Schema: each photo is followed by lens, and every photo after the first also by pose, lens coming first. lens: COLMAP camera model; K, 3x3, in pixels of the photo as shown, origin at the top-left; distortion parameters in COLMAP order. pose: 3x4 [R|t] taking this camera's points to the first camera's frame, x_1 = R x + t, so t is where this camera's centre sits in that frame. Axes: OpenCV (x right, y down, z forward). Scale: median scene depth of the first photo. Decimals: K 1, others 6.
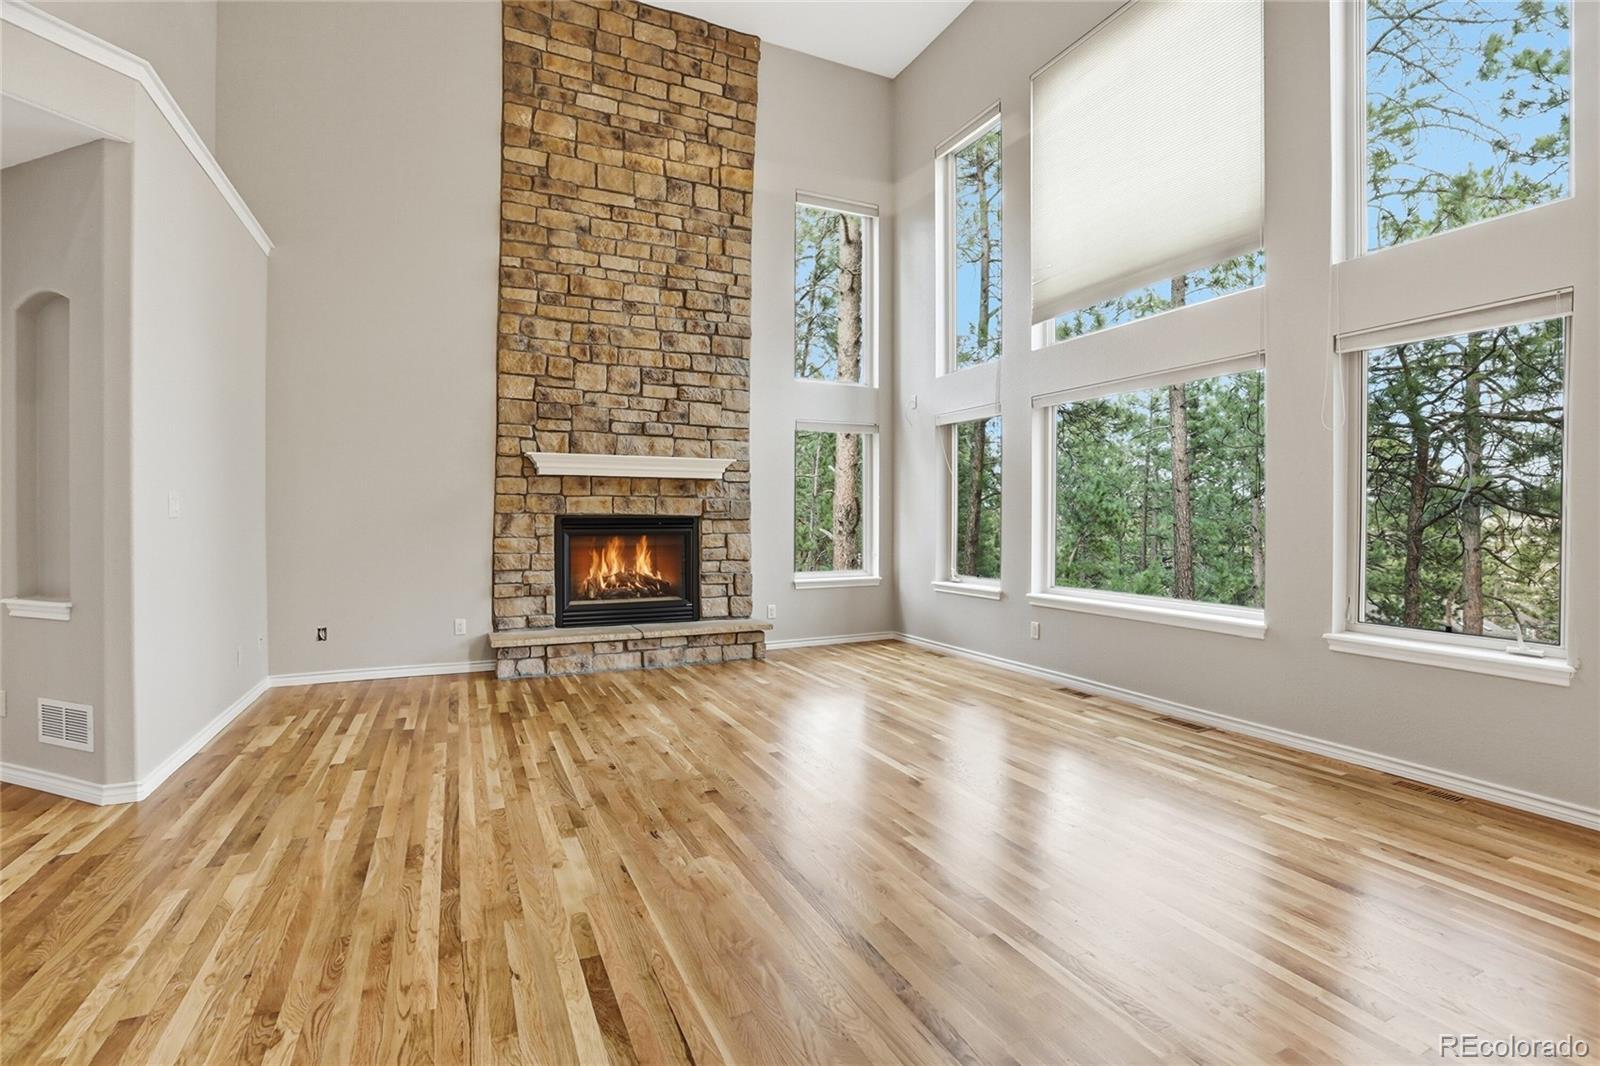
lens RADIAL K [[738.3, 0, 812.9], [0, 738.3, 520.8], [0, 0, 1]] dist [-0.074968, 0.035455]
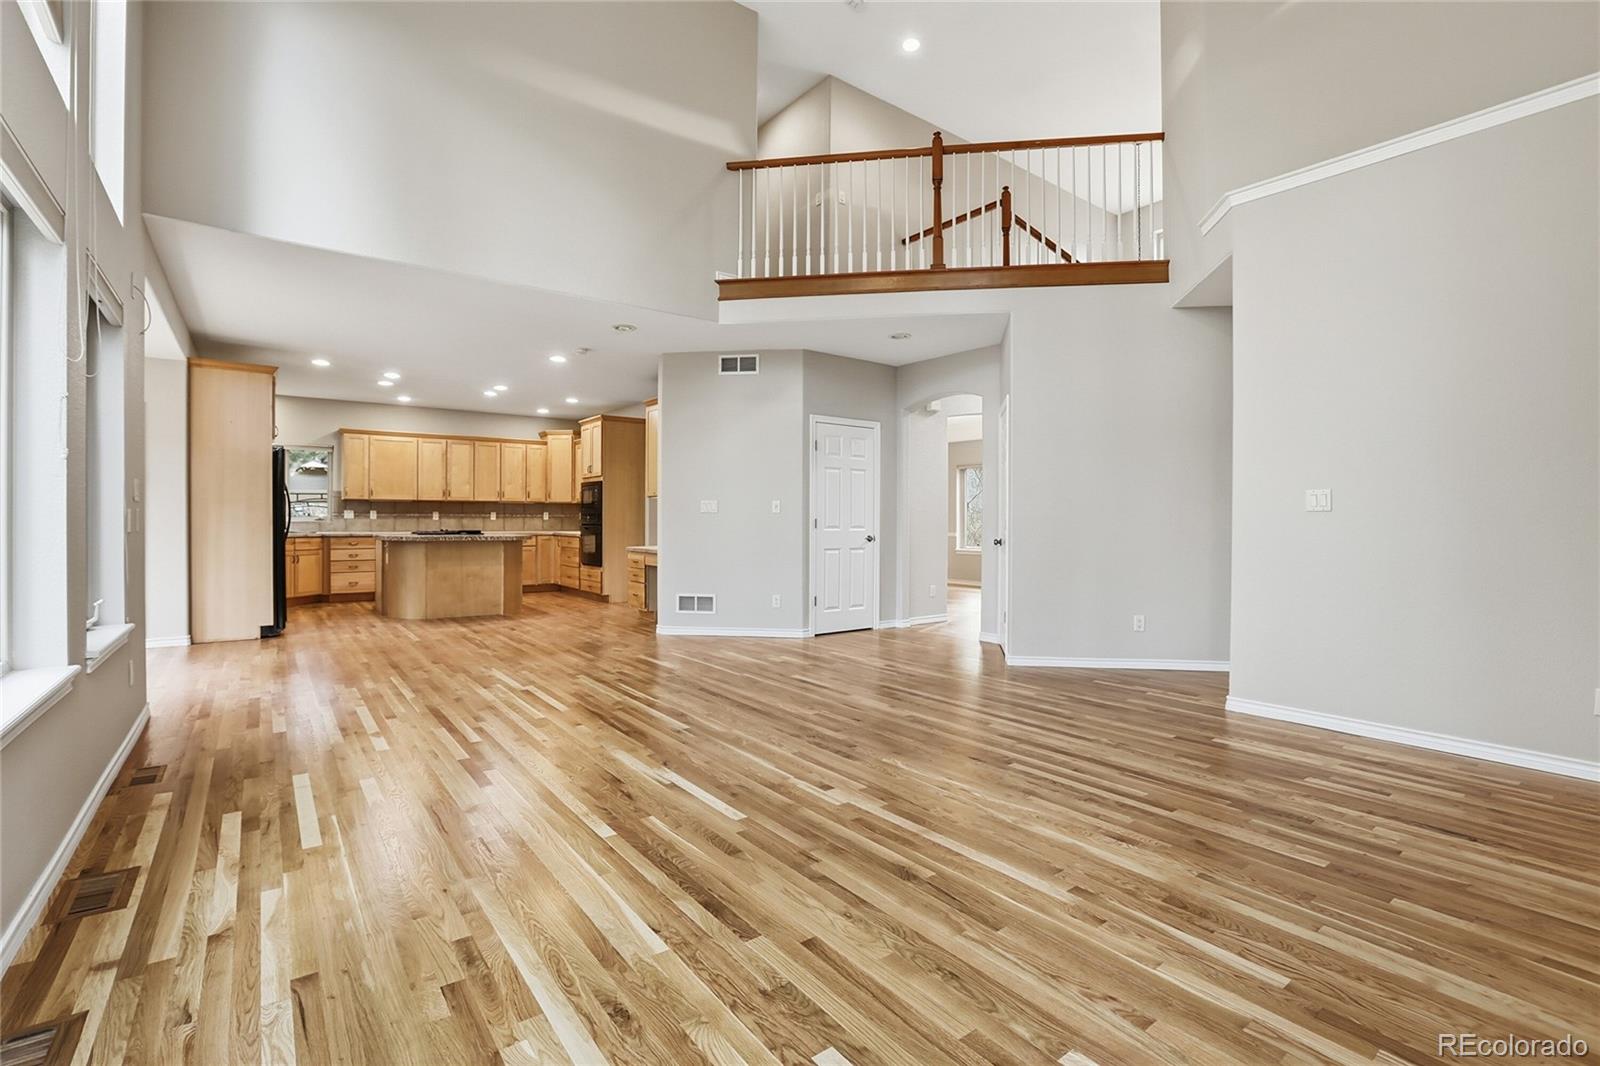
lens RADIAL K [[738.3, 0, 812.9], [0, 738.3, 520.8], [0, 0, 1]] dist [-0.074968, 0.035455]
pose [[-0.978476, -0.006285, -0.206267, 0.083568], [-0.007828, 0.999947, 0.006668, 0.006717], [0.206214, 0.008139, -0.978473, 1.106169]]
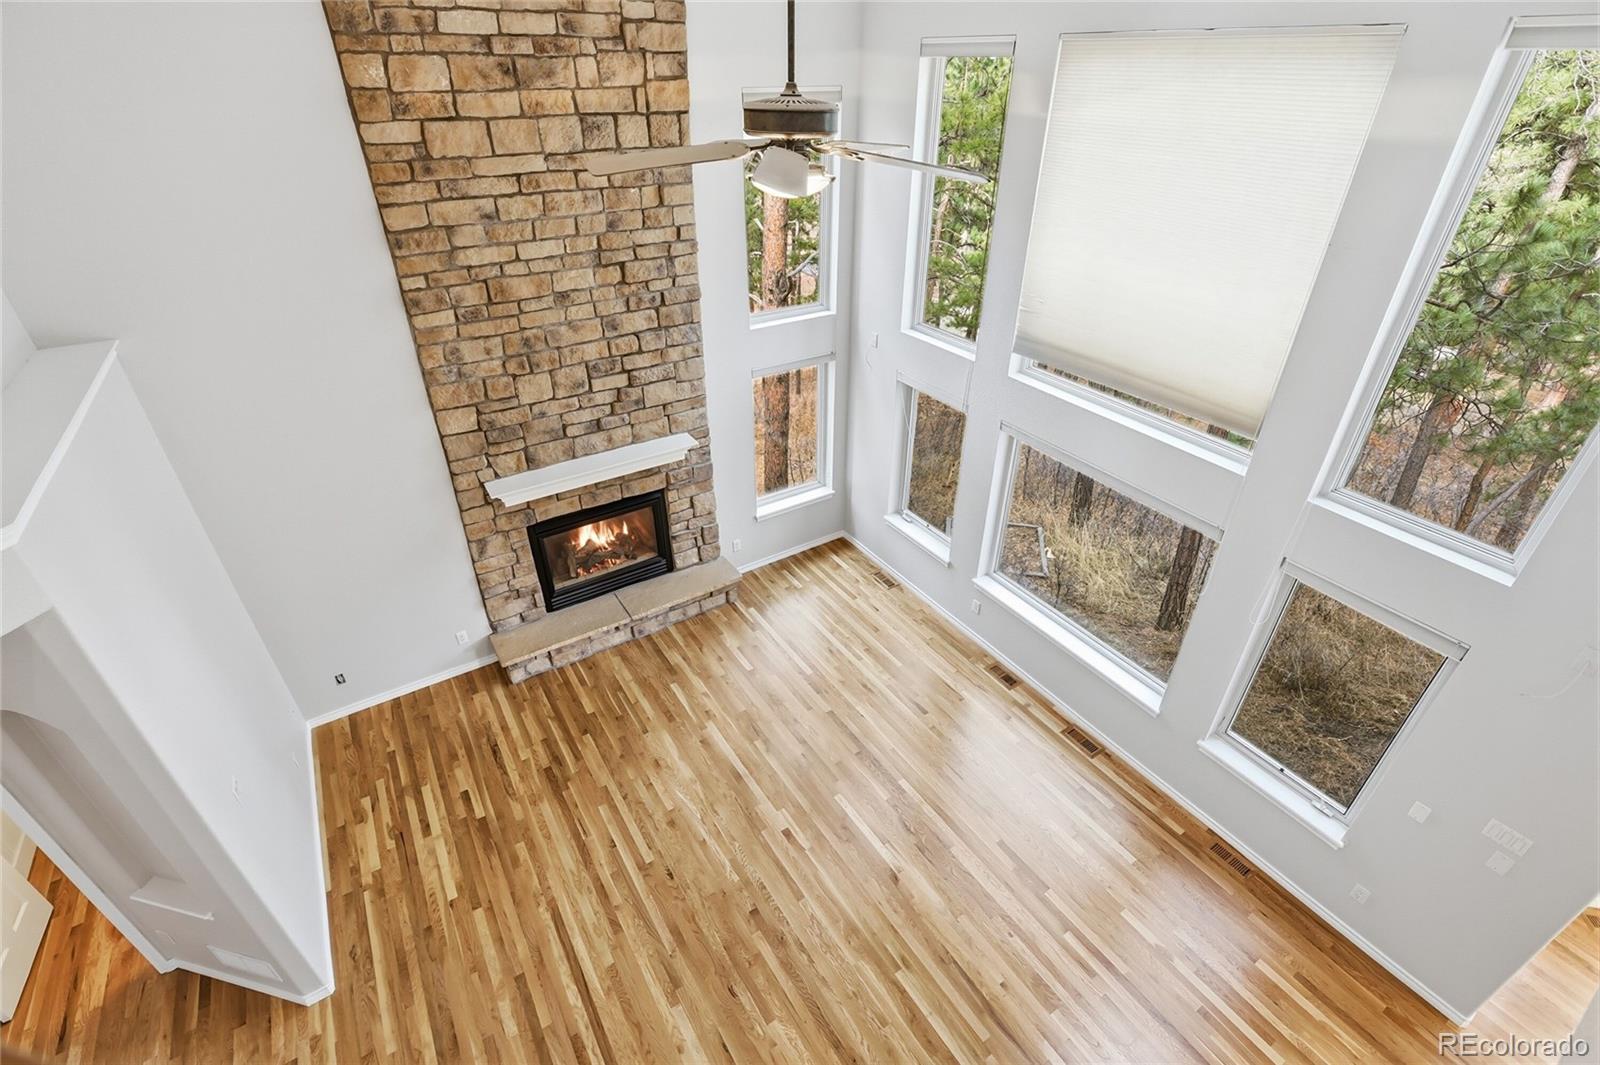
lens RADIAL K [[722.7, 0, 811.5], [0, 722.7, 520.8], [0, 0, 1]] dist [-0.067806, 0.025184]
pose [[0.991731, -0.062769, 0.111937, -0.071142], [-0.005282, 0.851521, 0.524294, -0.519134], [-0.128226, -0.520550, 0.844148, 0.118837]]
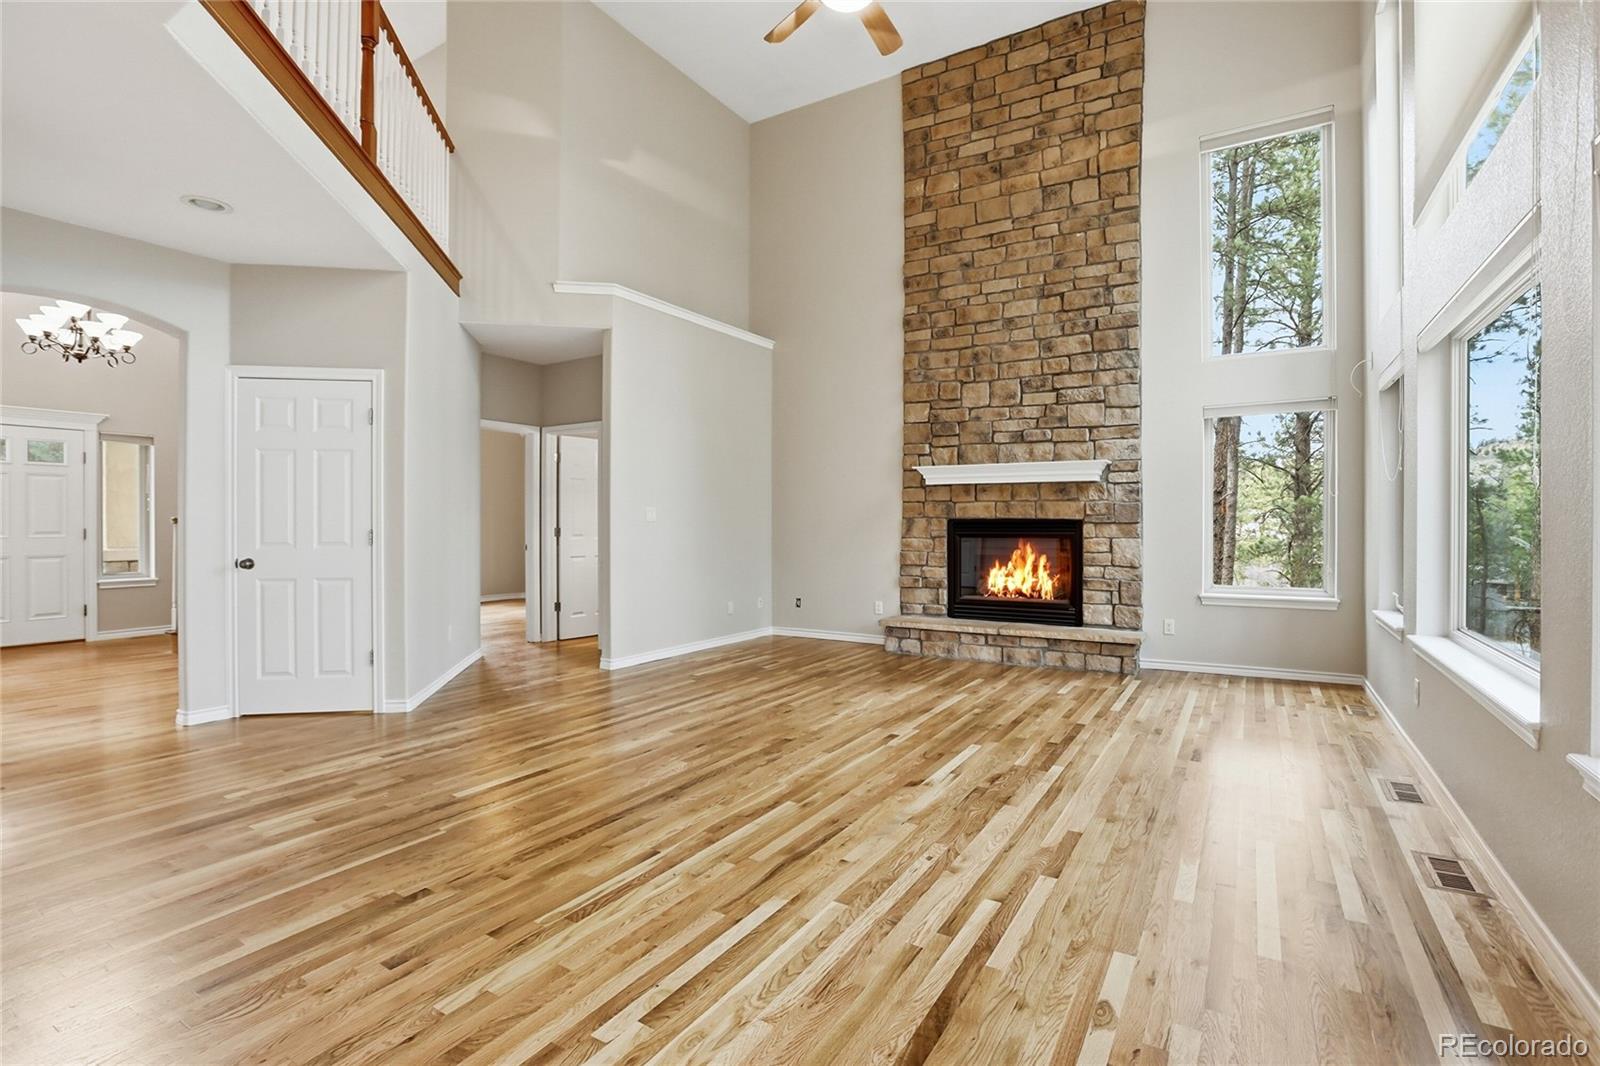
lens RADIAL K [[738.3, 0, 812.9], [0, 738.3, 520.8], [0, 0, 1]] dist [-0.074968, 0.035455]
pose [[0.545012, -0.003618, -0.838421, 0.492400], [-0.003415, 0.999973, -0.006534, 0.002947], [0.838421, 0.006424, 0.544985, 0.184039]]
